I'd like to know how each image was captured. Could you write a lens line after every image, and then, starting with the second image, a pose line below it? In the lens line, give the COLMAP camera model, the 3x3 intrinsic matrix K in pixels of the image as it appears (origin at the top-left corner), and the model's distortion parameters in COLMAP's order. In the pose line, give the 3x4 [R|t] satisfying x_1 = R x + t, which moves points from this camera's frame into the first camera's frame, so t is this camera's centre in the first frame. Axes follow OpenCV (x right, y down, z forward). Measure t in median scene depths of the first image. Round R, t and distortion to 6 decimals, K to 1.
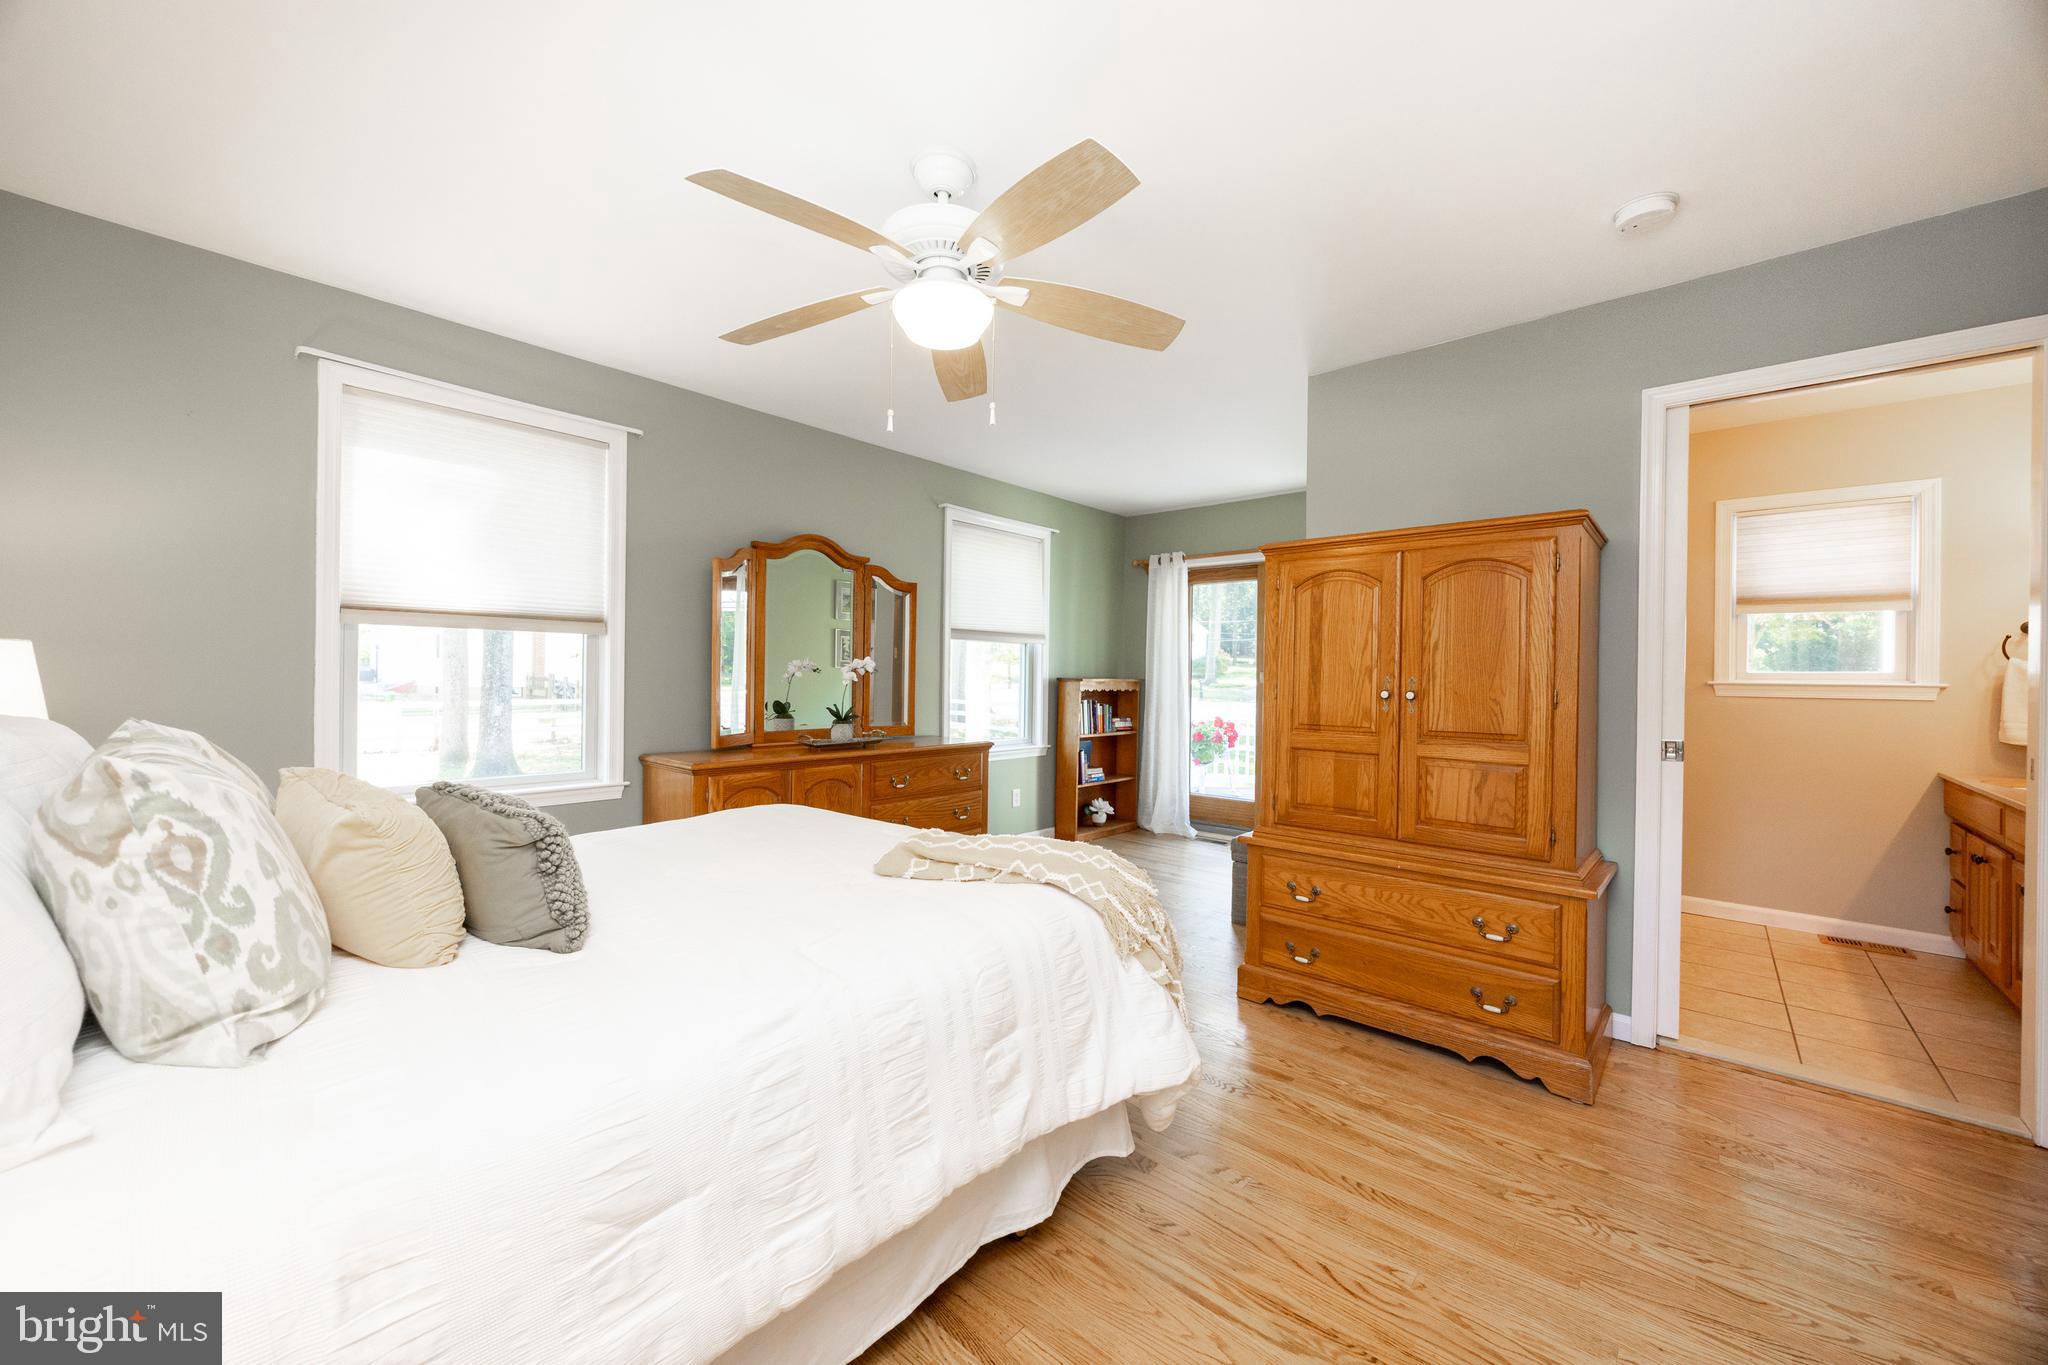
lens RADIAL K [[779.0, 0, 1022.9], [0, 779.0, 681.8], [0, 0, 1]] dist [-0.000364, -0.000024]
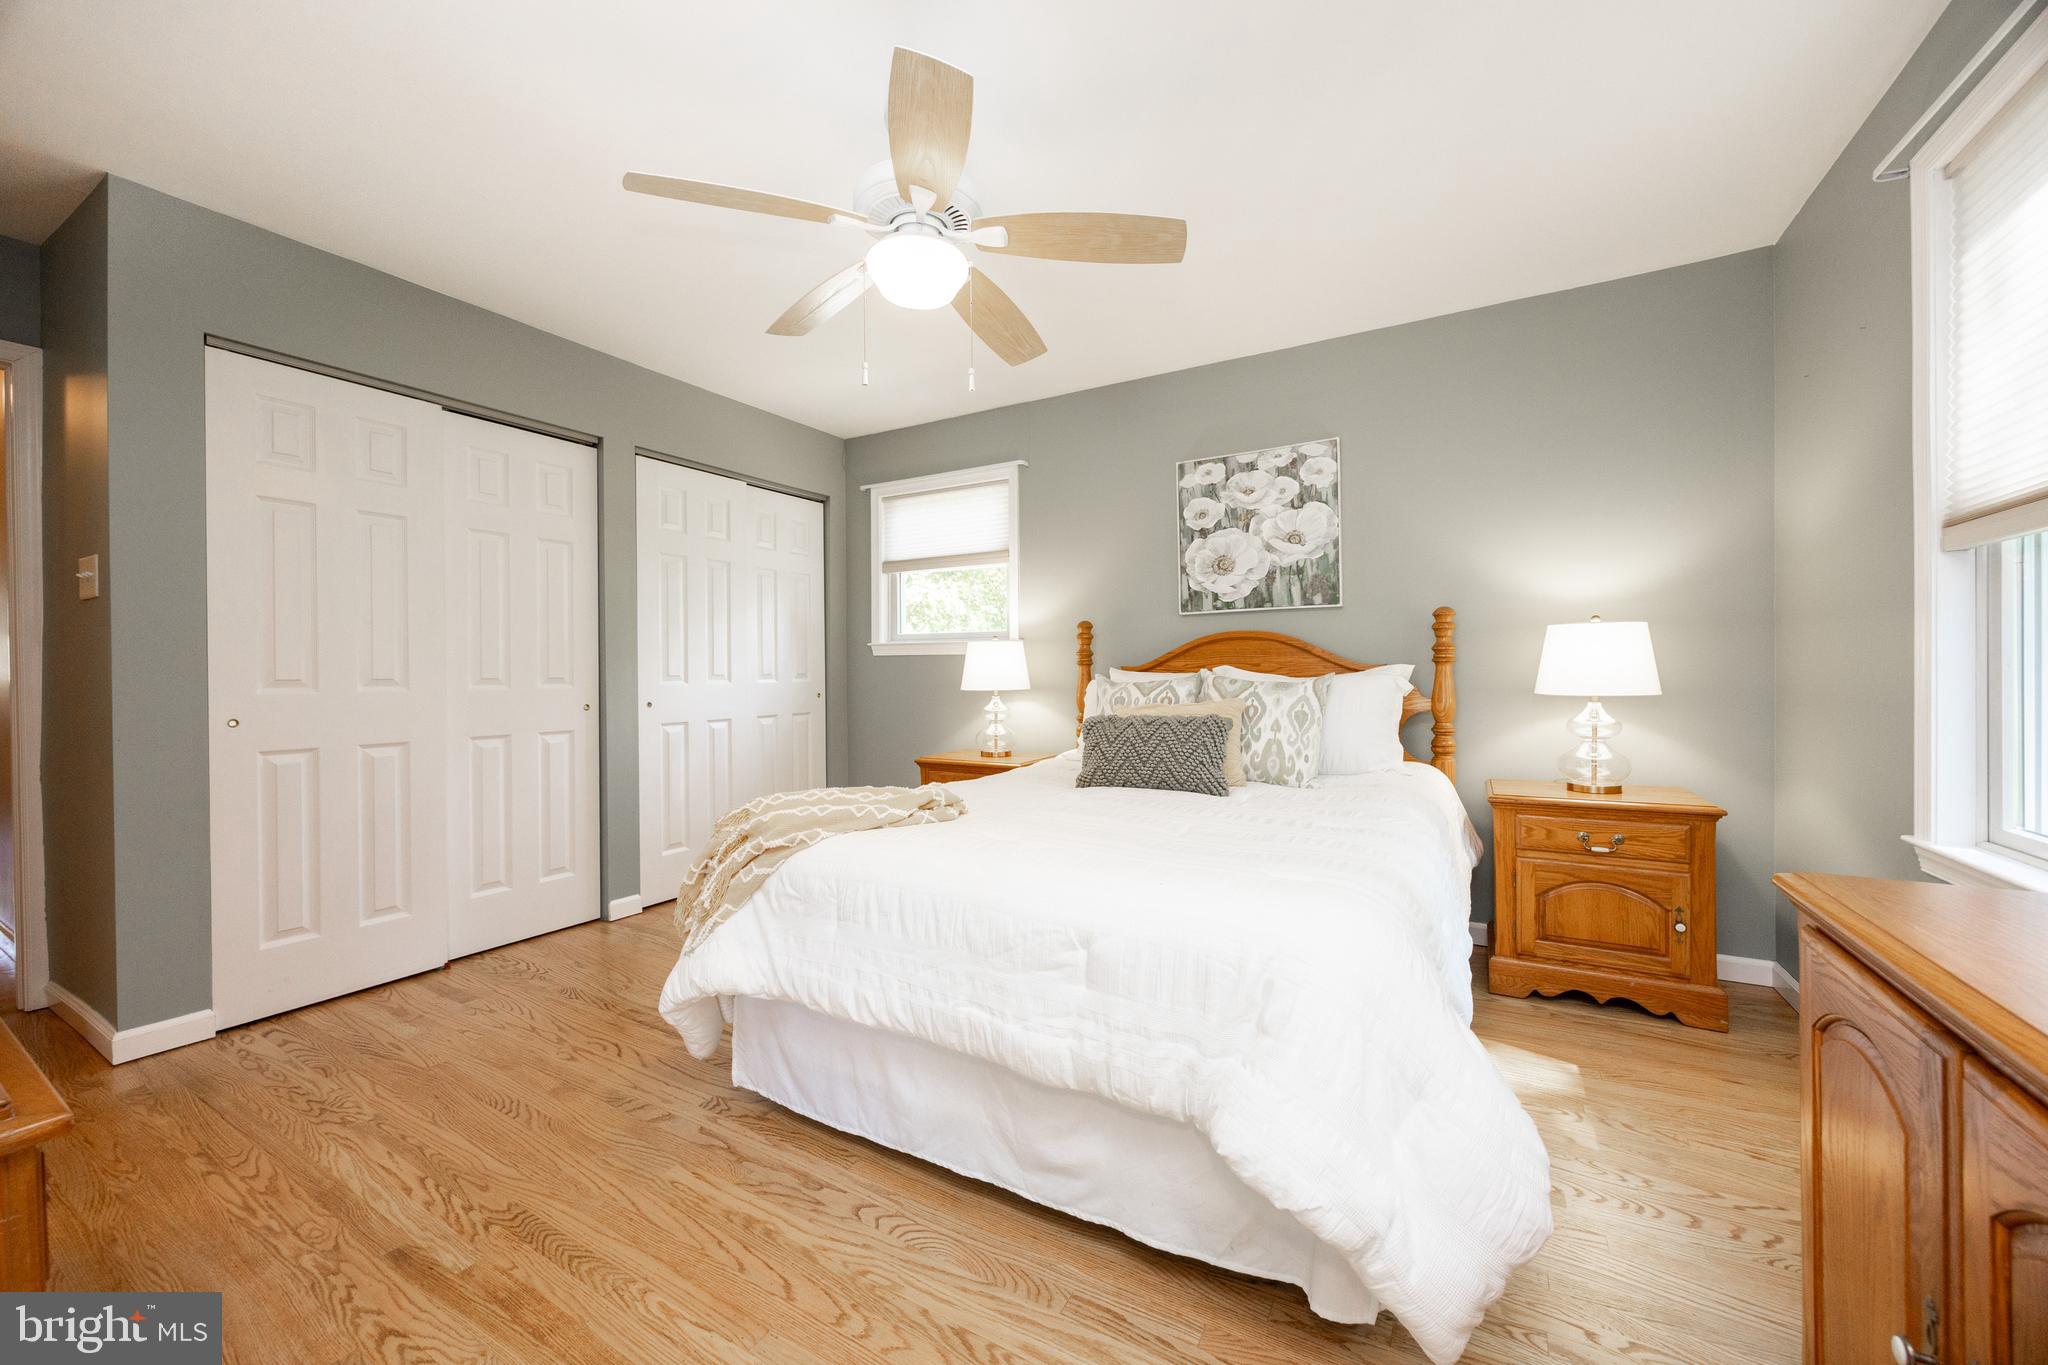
lens RADIAL K [[782.1, 0, 1032.8], [0, 782.1, 670.8], [0, 0, 1]] dist [0.000751, 0.000078]
pose [[-0.976810, -0.002857, -0.214090, -0.025762], [-0.004256, 0.999972, 0.006074, 0.022798], [0.214067, 0.006844, -0.976795, 1.510295]]
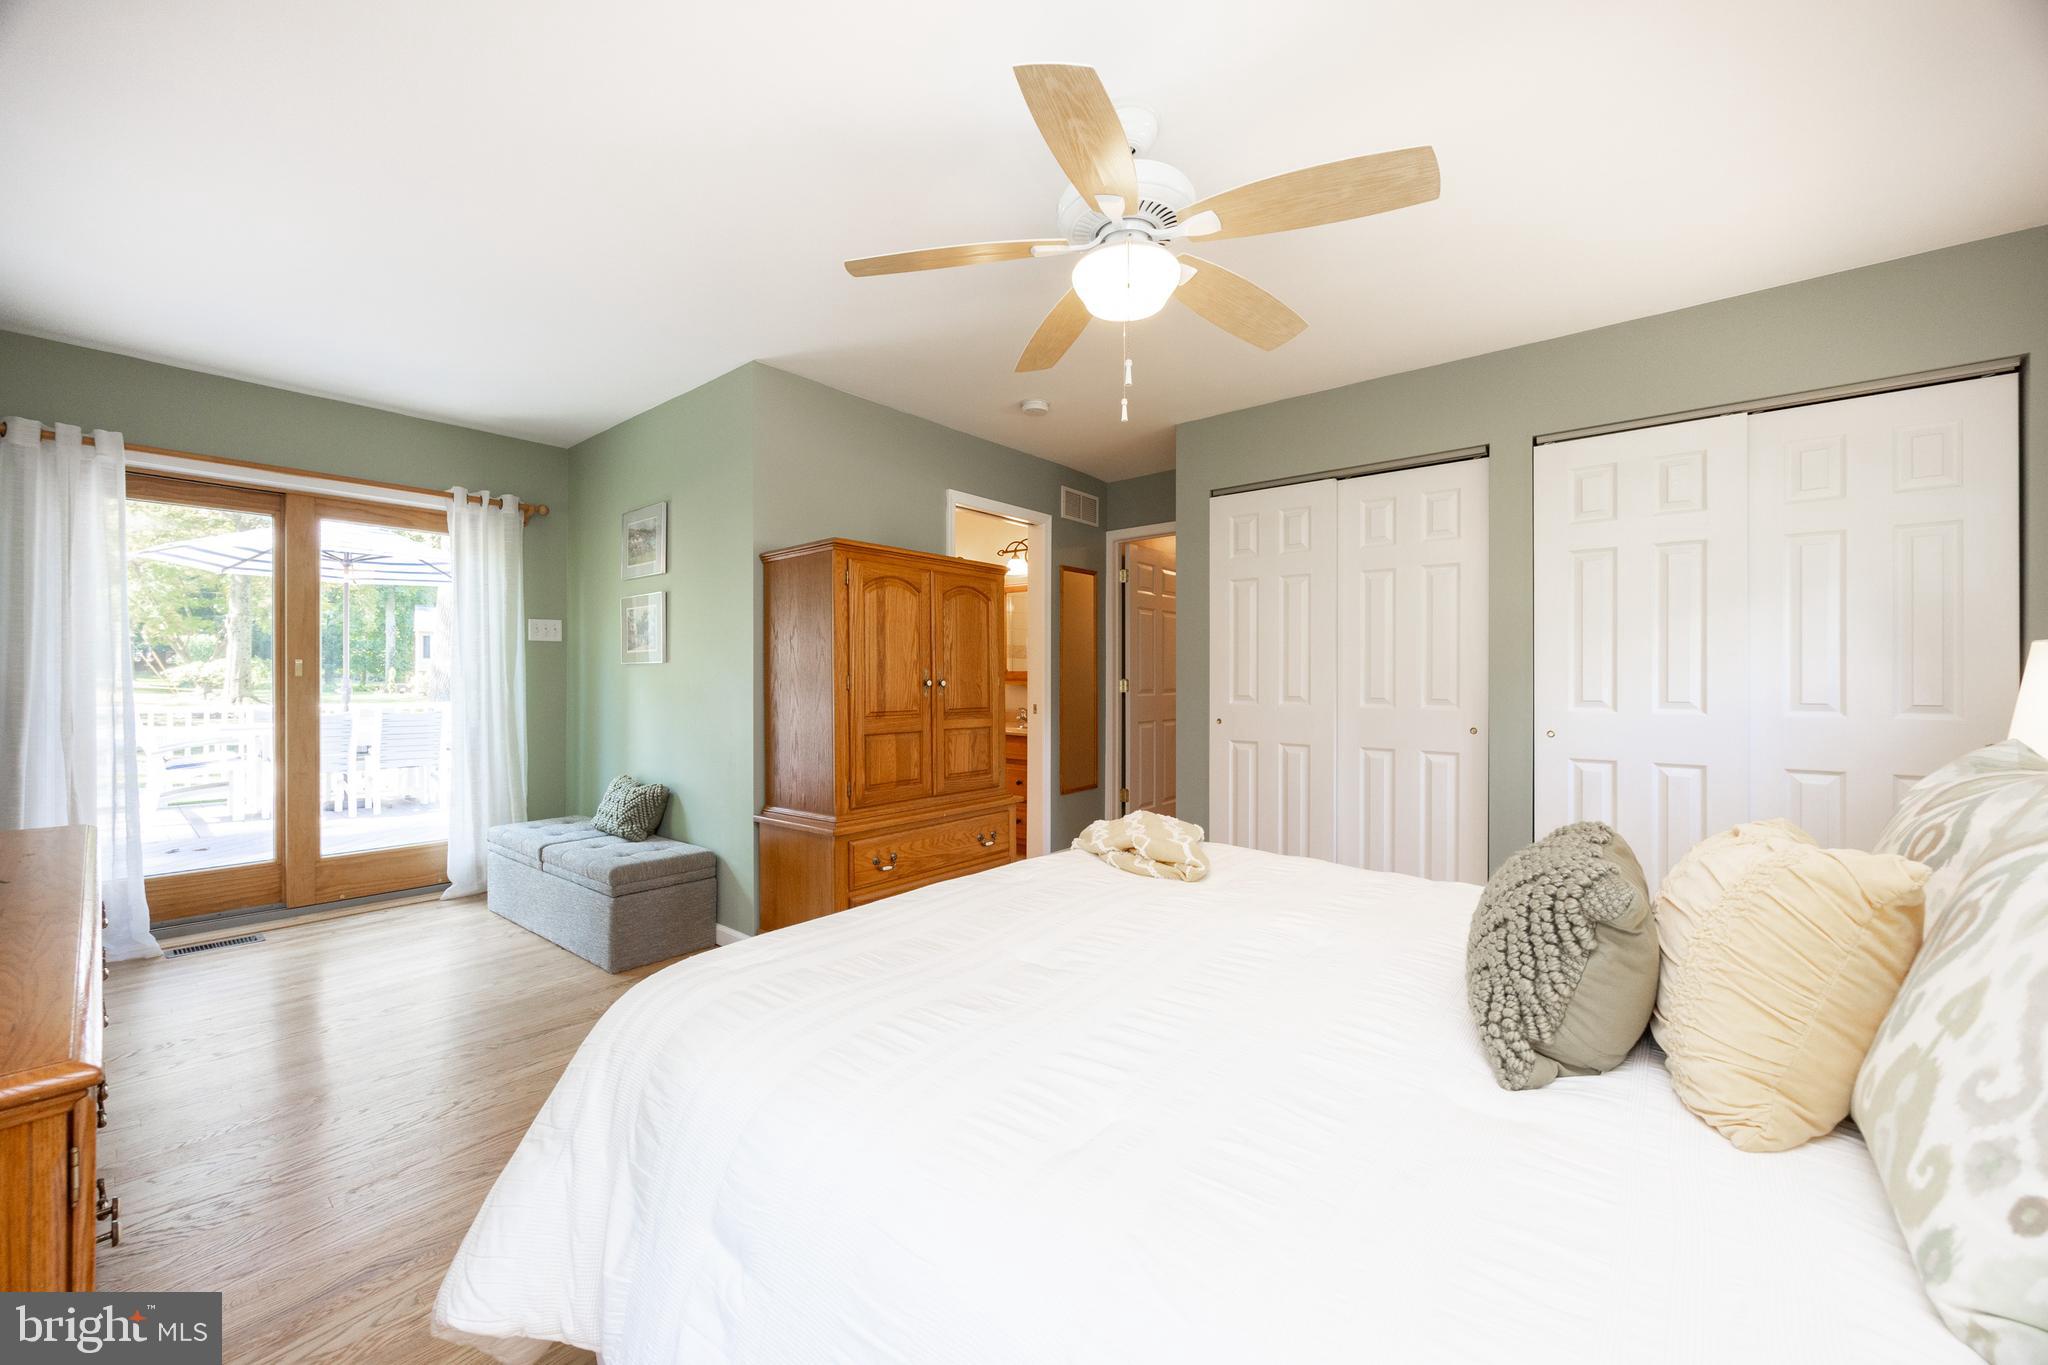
lens RADIAL K [[779.0, 0, 1022.9], [0, 779.0, 681.8], [0, 0, 1]] dist [-0.000364, -0.000024]
pose [[-0.039836, -0.014365, 0.999103, -0.778675], [0.003133, 0.999890, 0.014501, -0.003689], [-0.999201, 0.003707, -0.039787, 0.874608]]
